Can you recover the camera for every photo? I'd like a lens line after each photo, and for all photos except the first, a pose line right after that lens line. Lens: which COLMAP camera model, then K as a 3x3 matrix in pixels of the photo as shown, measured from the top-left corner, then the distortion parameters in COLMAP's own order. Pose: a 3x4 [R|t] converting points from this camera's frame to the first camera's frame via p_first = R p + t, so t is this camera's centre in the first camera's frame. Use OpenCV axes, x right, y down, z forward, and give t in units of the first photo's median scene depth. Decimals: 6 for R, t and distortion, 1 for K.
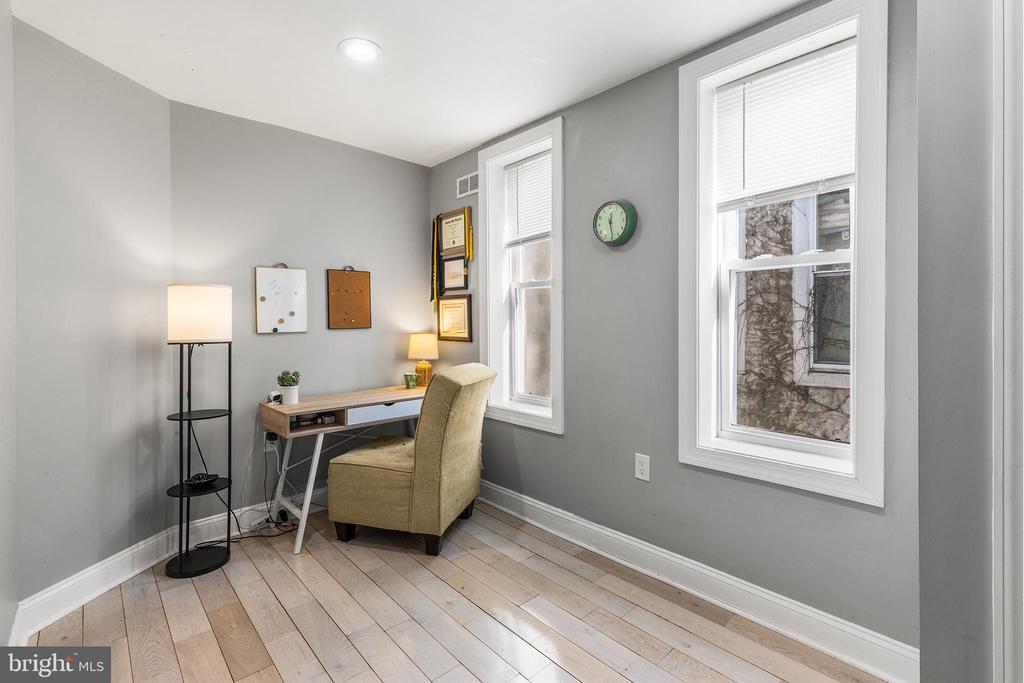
lens RADIAL K [[466.5, 0, 512.8], [0, 466.5, 326.1], [0, 0, 1]] dist [0.001218, -0.000226]
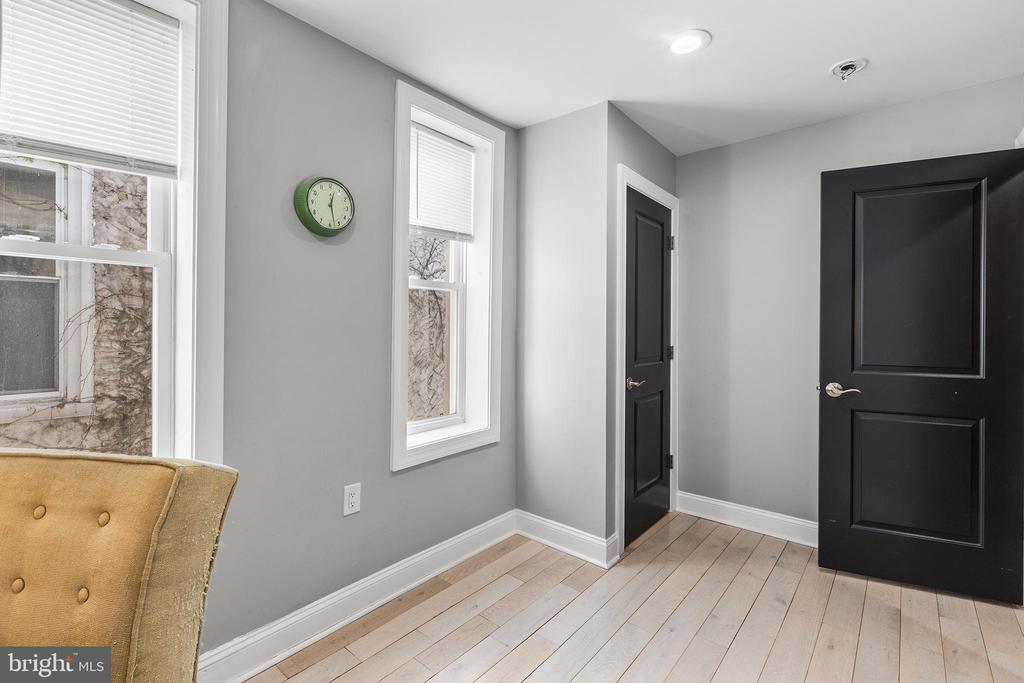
lens RADIAL K [[456.0, 0, 515.2], [0, 456.0, 335.4], [0, 0, 1]] dist [0.001645, -0.000255]
pose [[-0.124728, -0.007728, 0.992161, -0.323262], [0.006492, 0.999942, 0.008605, -0.004343], [-0.992170, 0.007515, -0.124671, 0.432303]]
